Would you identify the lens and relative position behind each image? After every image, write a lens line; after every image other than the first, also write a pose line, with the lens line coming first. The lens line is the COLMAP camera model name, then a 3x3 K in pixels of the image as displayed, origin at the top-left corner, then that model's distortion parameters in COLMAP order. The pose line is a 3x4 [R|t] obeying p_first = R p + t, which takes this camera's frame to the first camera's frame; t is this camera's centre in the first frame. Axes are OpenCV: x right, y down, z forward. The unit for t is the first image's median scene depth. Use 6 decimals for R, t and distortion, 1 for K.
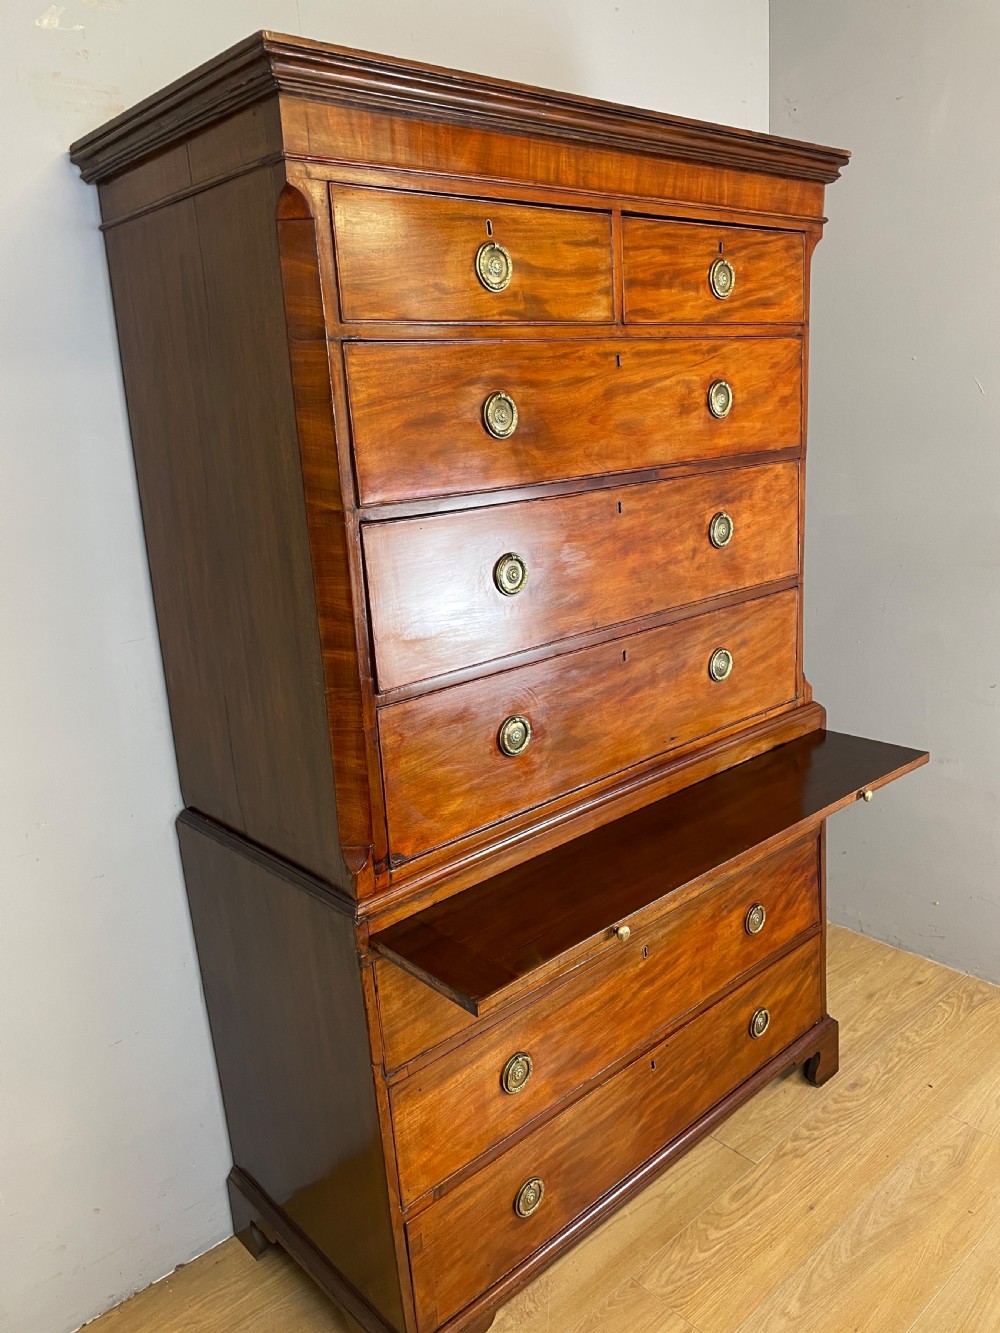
lens RADIAL K [[1007.6, 0, 507.5], [0, 1007.6, 661.2], [0, 0, 1]] dist [0.095495, -0.120084]
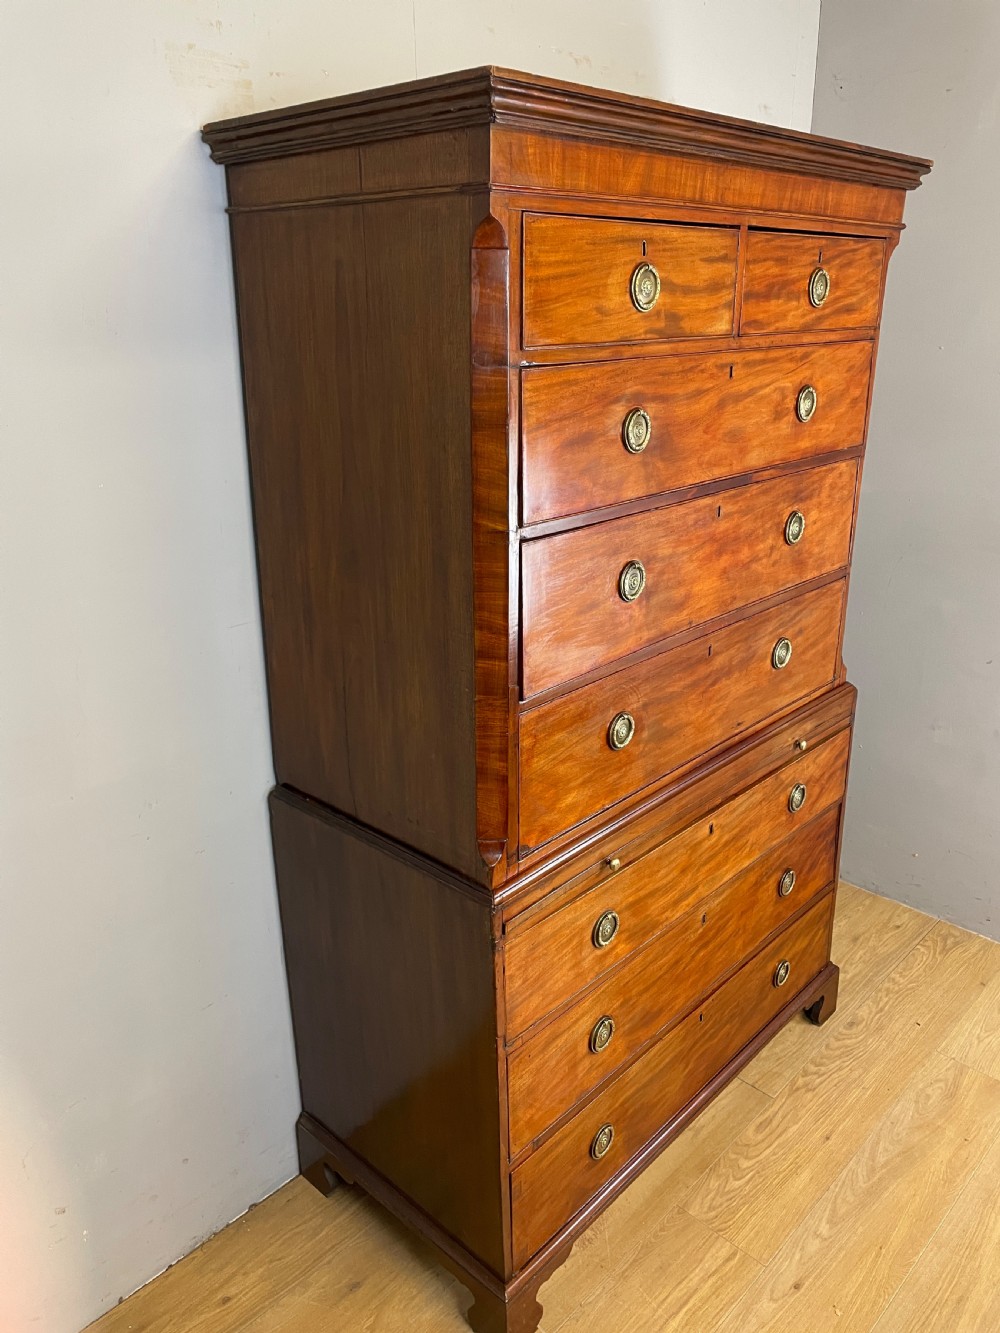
lens RADIAL K [[1007.6, 0, 507.5], [0, 1007.6, 661.2], [0, 0, 1]] dist [0.095495, -0.120084]
pose [[0.994992, 0.022226, 0.097452, -0.192944], [-0.030710, 0.995784, 0.086439, -0.077506], [-0.095120, -0.088998, 0.991479, -0.027950]]
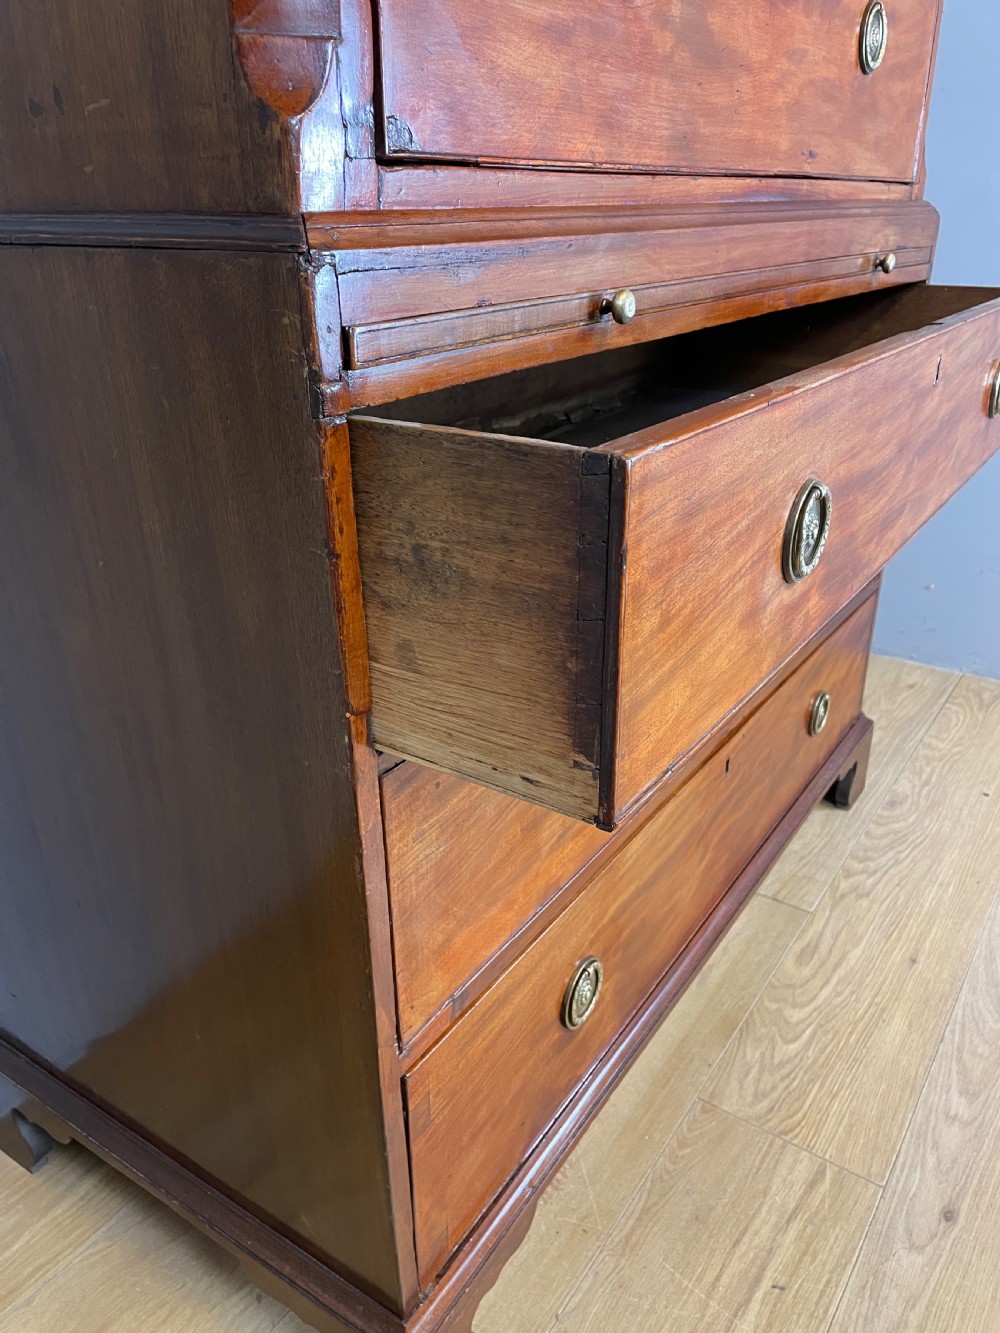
lens RADIAL K [[1014.2, 0, 508.5], [0, 1014.2, 672.6], [0, 0, 1]] dist [0.098032, -0.130154]
pose [[0.966754, -0.048922, 0.250983, -0.139059], [0.005865, 0.985512, 0.169505, 0.260664], [-0.255639, -0.162398, 0.953035, 0.514792]]
